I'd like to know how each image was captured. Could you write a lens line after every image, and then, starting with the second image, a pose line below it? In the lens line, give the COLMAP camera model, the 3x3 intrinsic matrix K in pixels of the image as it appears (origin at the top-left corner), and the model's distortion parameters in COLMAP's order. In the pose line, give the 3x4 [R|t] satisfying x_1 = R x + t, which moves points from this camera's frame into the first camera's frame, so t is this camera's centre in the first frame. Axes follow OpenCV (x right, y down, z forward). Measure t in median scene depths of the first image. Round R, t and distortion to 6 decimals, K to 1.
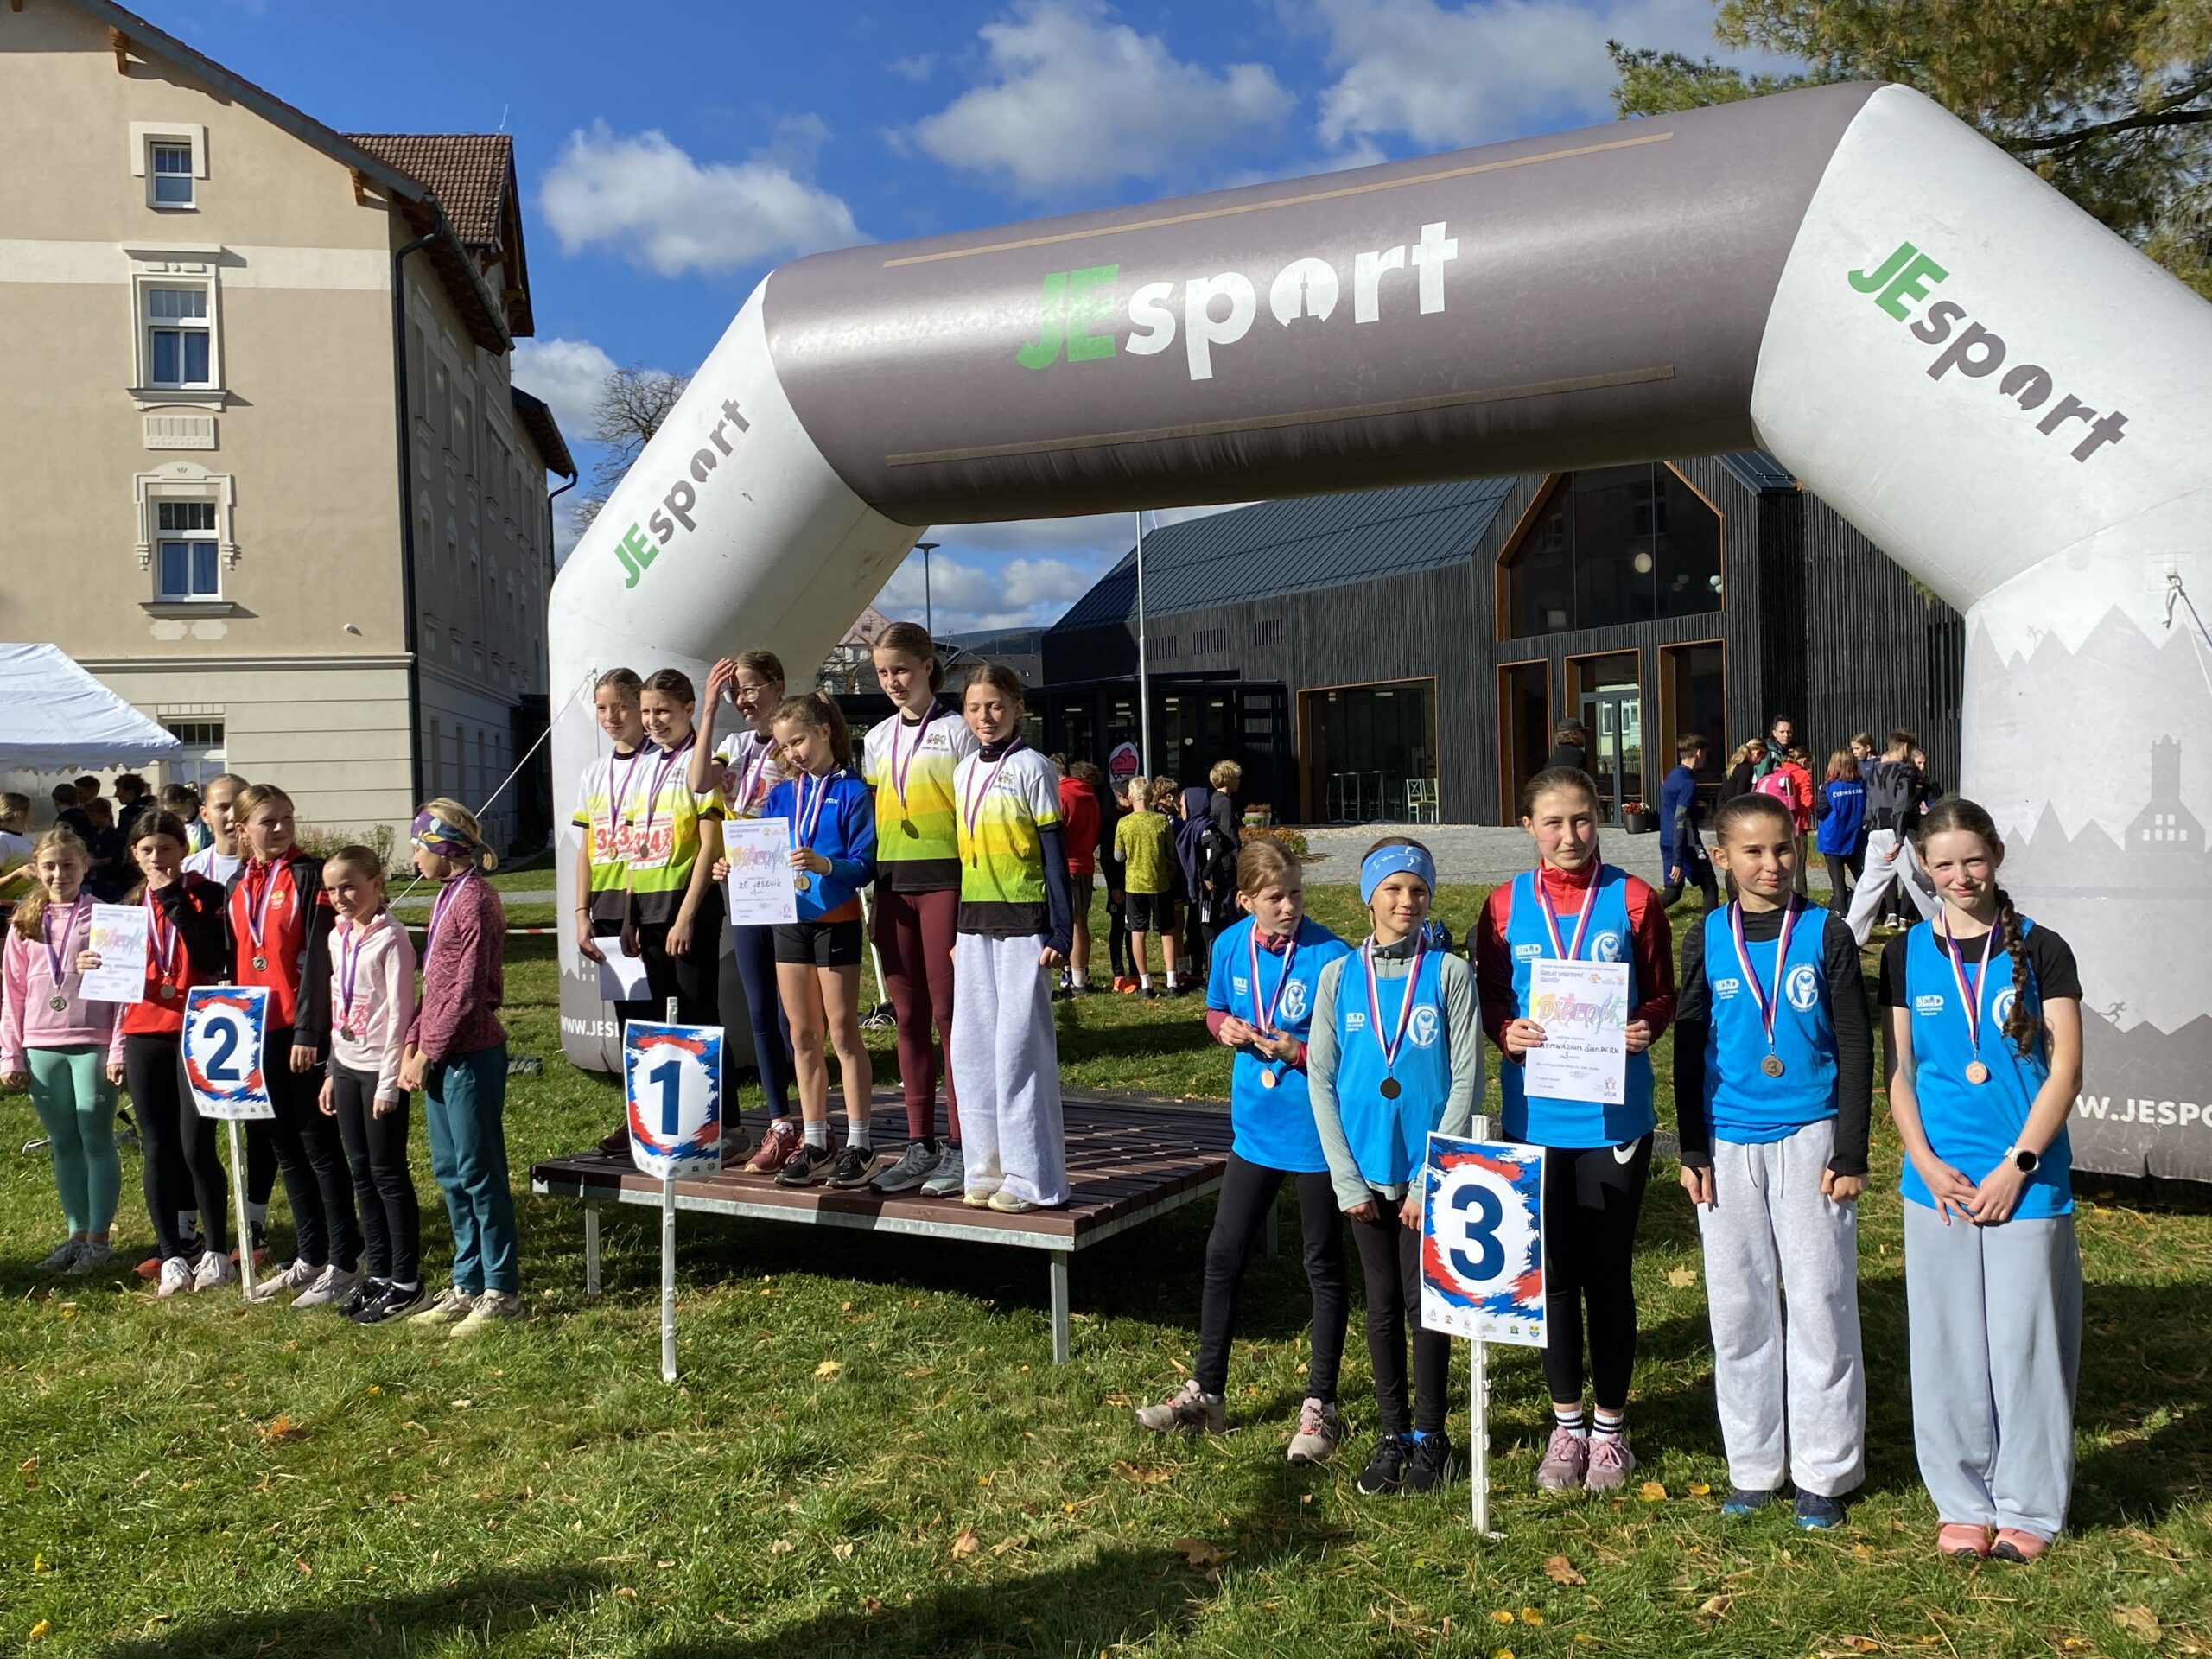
lens RADIAL K [[1958.0, 0, 1071.2], [0, 1958.0, 804.7], [0, 0, 1]] dist [0.083068, -0.141131]
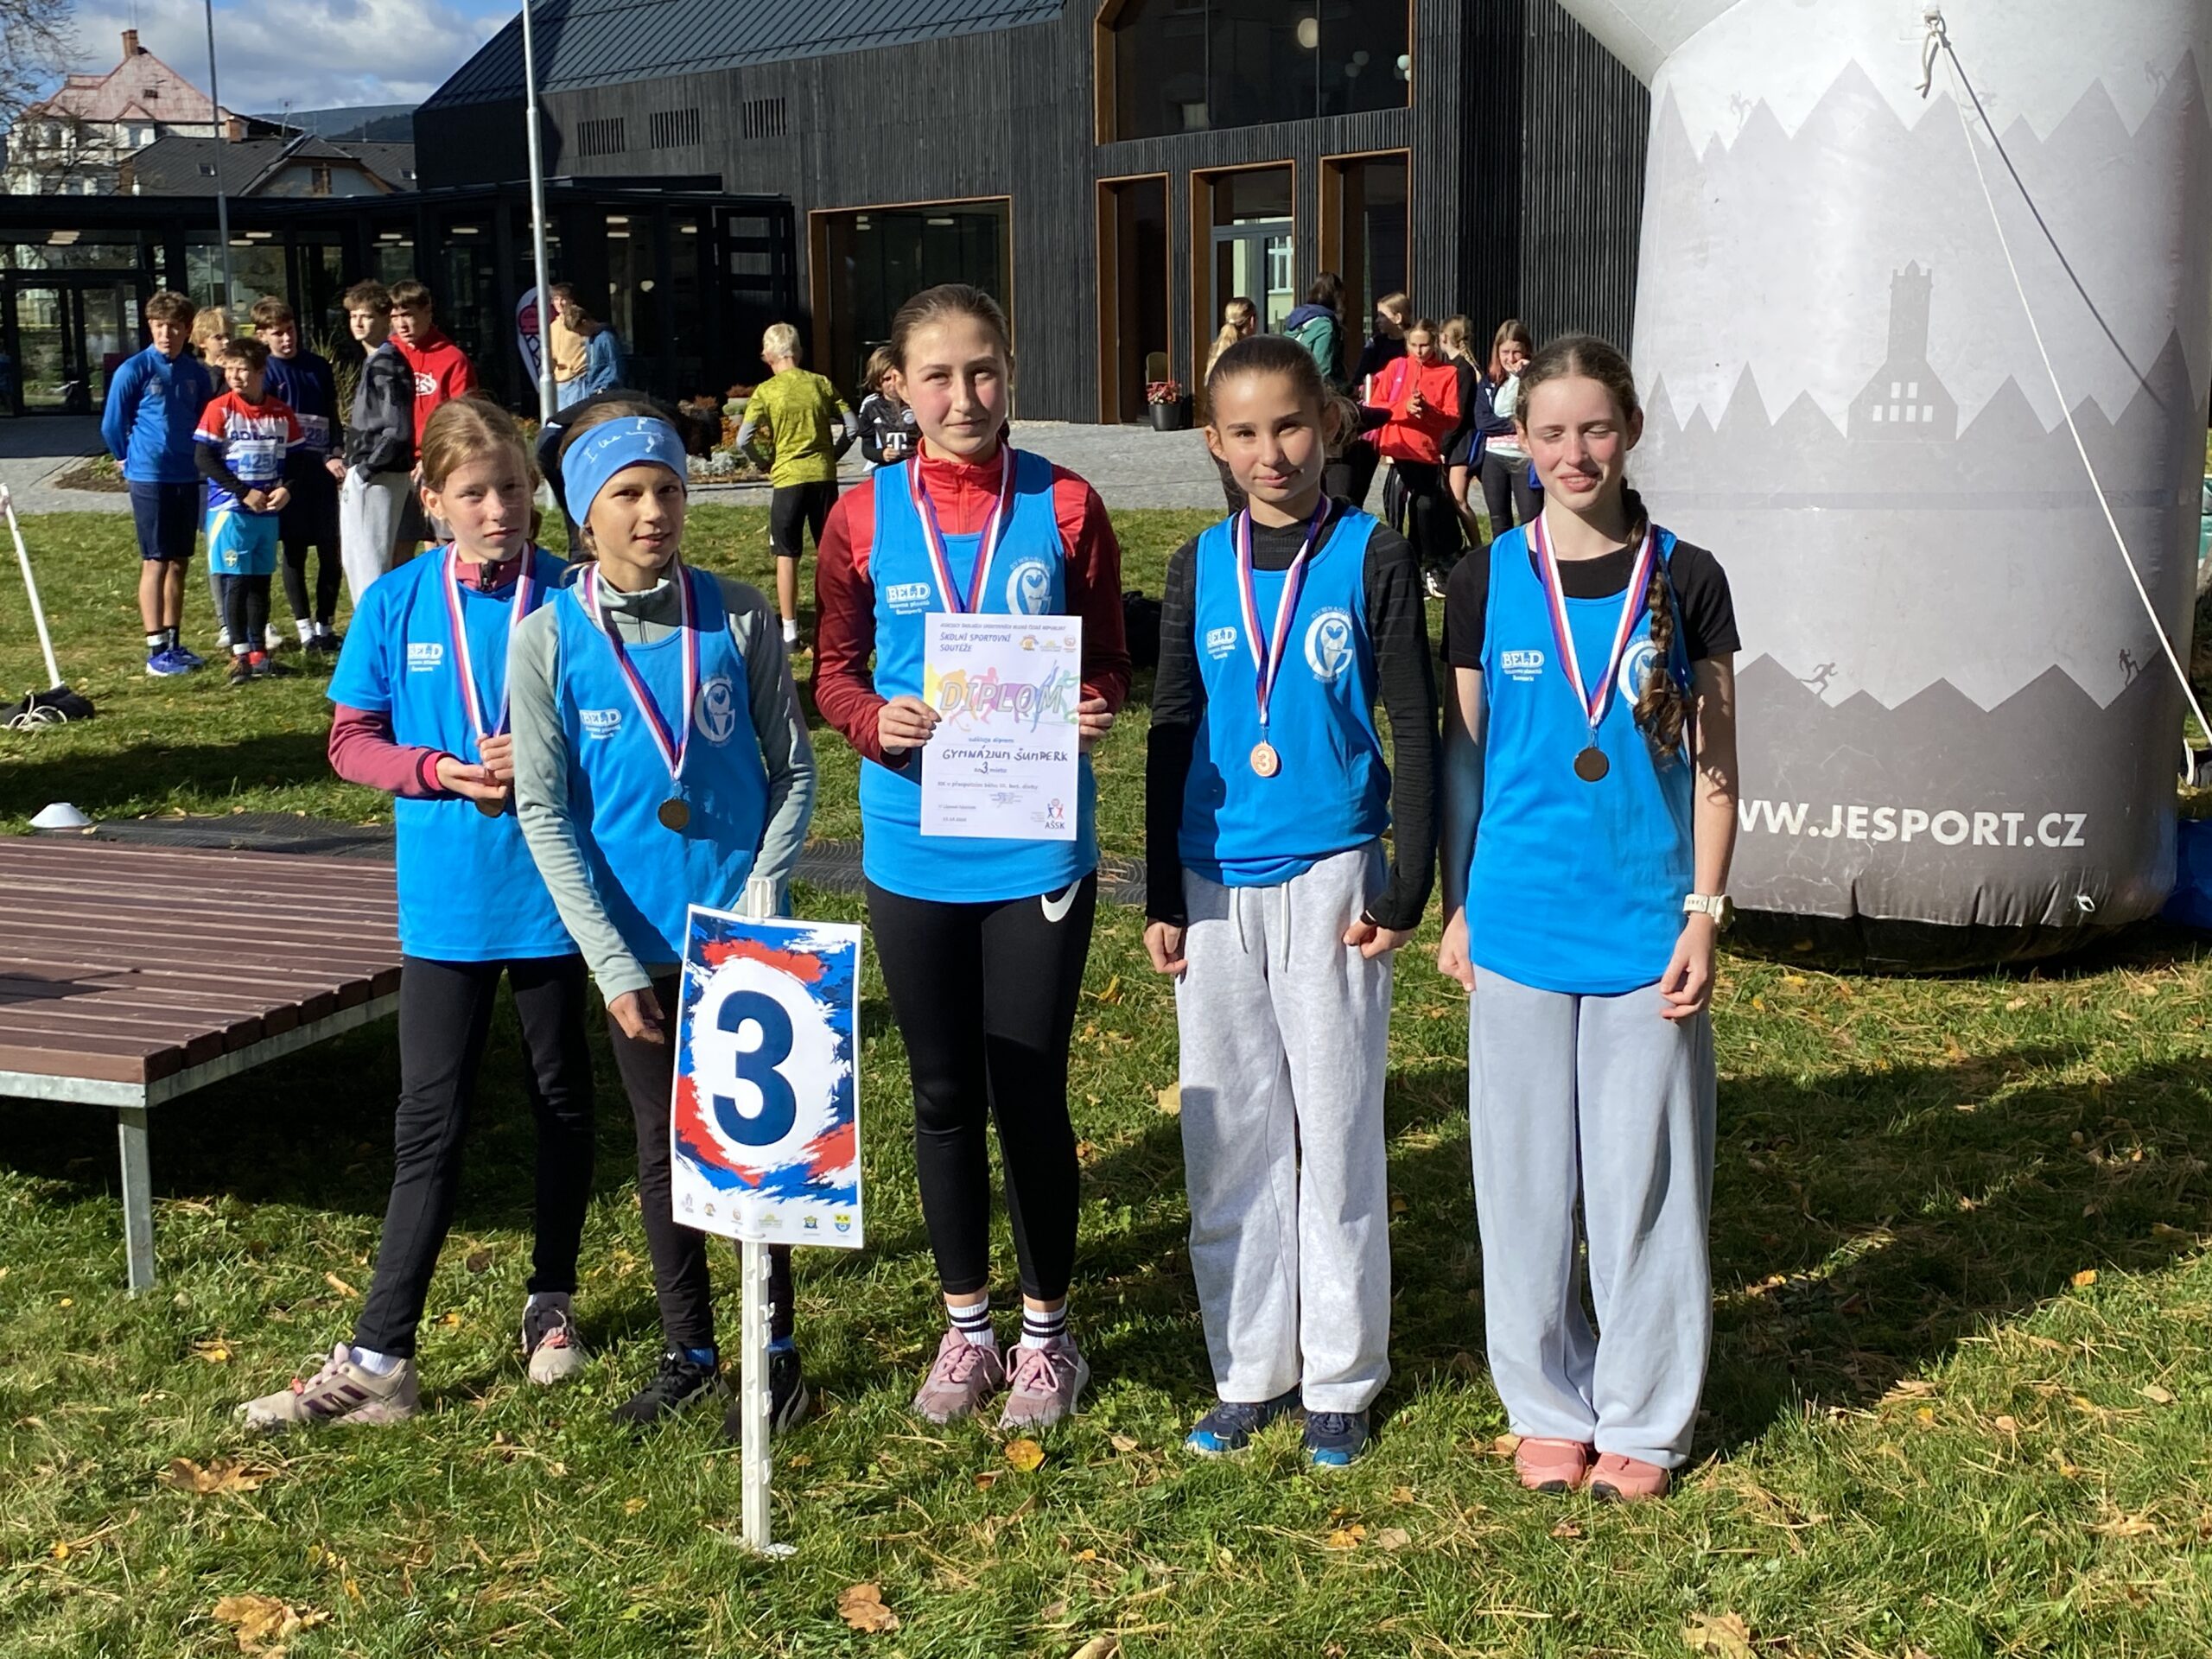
lens RADIAL K [[2811.1, 0, 1106.0], [0, 2811.1, 829.5], [0, 0, 1]] dist [0.306807, -1.634225]
pose [[0.977831, -0.021894, 0.208247, 0.107919], [-0.010423, 0.988196, 0.152838, 0.012392], [-0.209135, -0.151620, 0.966061, 0.133558]]
